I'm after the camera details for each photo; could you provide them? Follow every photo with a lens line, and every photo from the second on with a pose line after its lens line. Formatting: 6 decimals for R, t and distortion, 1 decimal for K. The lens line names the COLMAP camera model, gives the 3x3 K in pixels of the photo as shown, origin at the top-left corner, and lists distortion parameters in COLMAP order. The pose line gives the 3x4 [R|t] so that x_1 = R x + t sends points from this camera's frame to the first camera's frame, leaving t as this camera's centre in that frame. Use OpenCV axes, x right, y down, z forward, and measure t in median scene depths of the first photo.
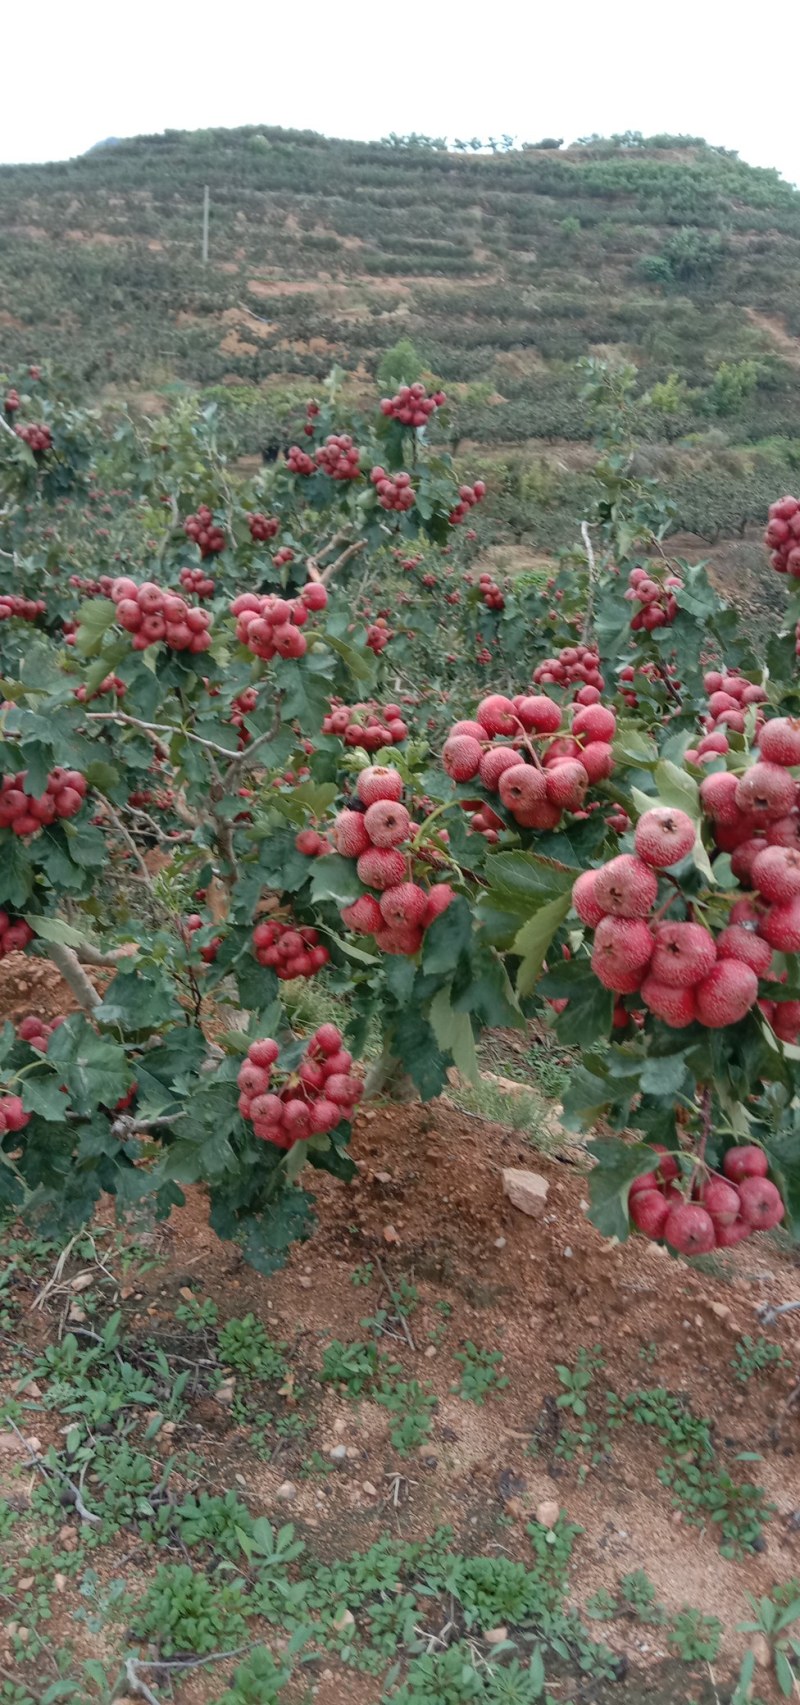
lens RADIAL K [[1092.2, 0, 627.0], [0, 1092.2, 853.8], [0, 0, 1]] dist [0.042098, -0.064246]
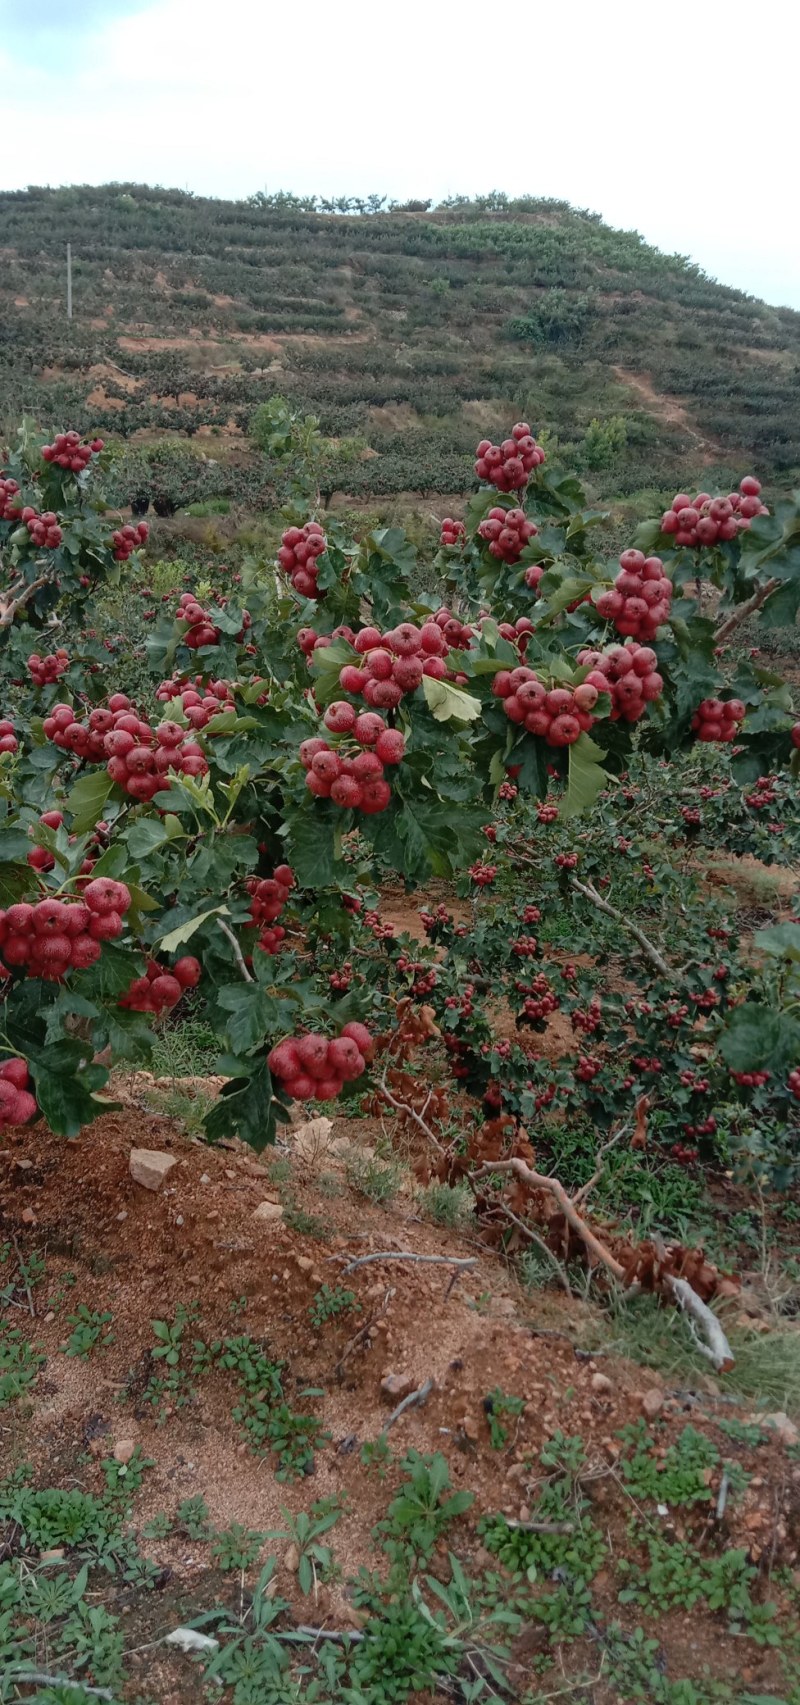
lens RADIAL K [[1098.0, 0, 574.0], [0, 1098.0, 874.9], [0, 0, 1]] dist [-0.002768, -0.001852]
pose [[0.998608, -0.017221, 0.049859, 0.288406], [0.018558, 0.999478, -0.026461, 0.061561], [-0.049377, 0.027350, 0.998406, -0.102748]]
